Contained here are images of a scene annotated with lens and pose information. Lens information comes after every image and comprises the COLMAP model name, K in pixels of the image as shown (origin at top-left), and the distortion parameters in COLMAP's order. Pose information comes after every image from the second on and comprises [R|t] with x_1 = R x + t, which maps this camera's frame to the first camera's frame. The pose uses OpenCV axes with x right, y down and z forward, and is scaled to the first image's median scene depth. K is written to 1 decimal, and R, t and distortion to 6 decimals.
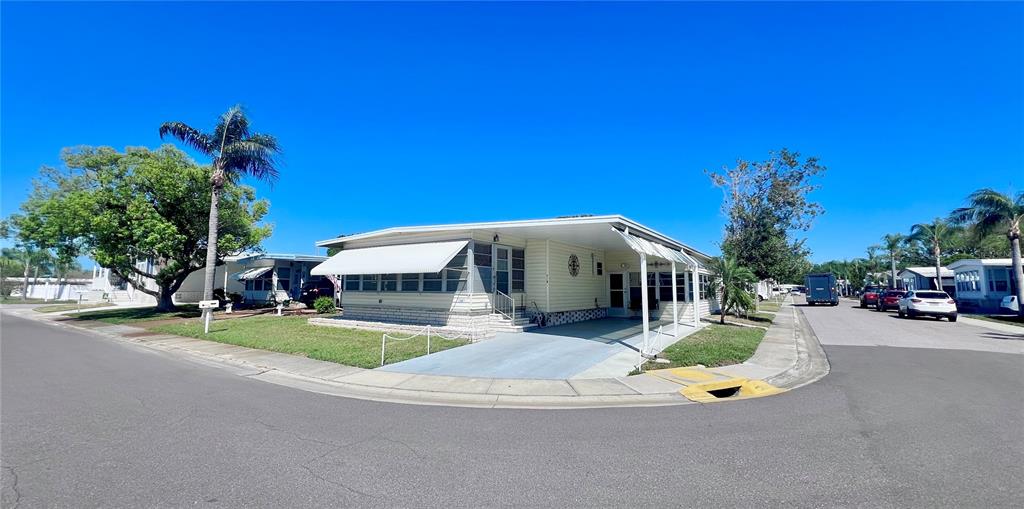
lens RADIAL K [[411.4, 0, 512.0], [0, 411.4, 254.5], [0, 0, 1]] dist [0.001055, 0.000043]
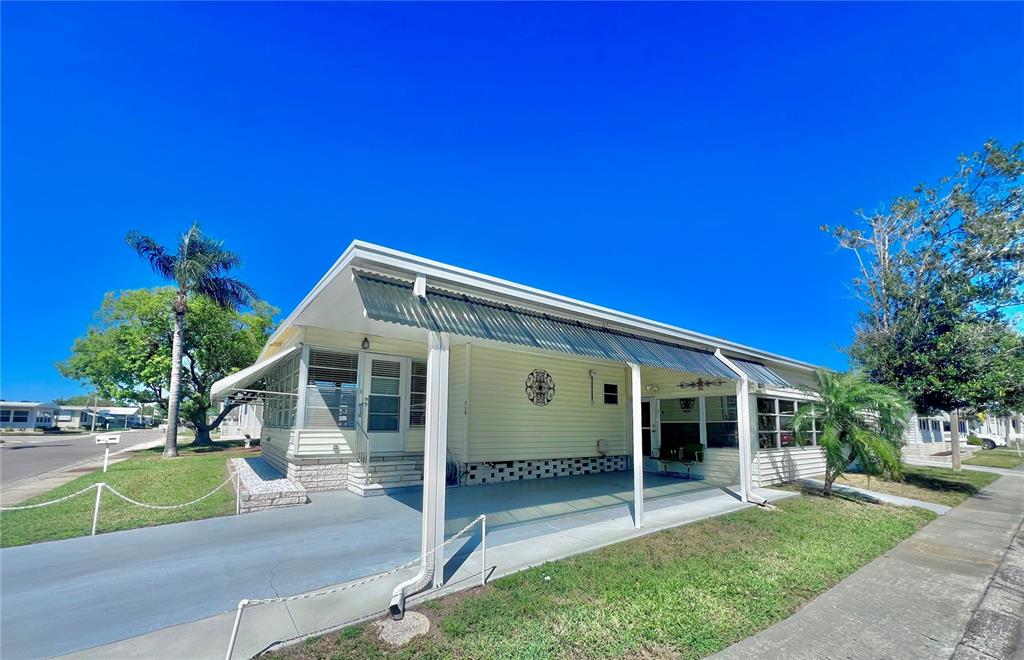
lens RADIAL K [[414.5, 0, 511.1], [0, 414.5, 385.4], [0, 0, 1]] dist [-0.002444, -0.000265]
pose [[0.940858, -0.026064, -0.337796, 0.322483], [0.020599, 0.999593, -0.019754, 0.034816], [0.338173, 0.011628, 0.941012, 0.388062]]
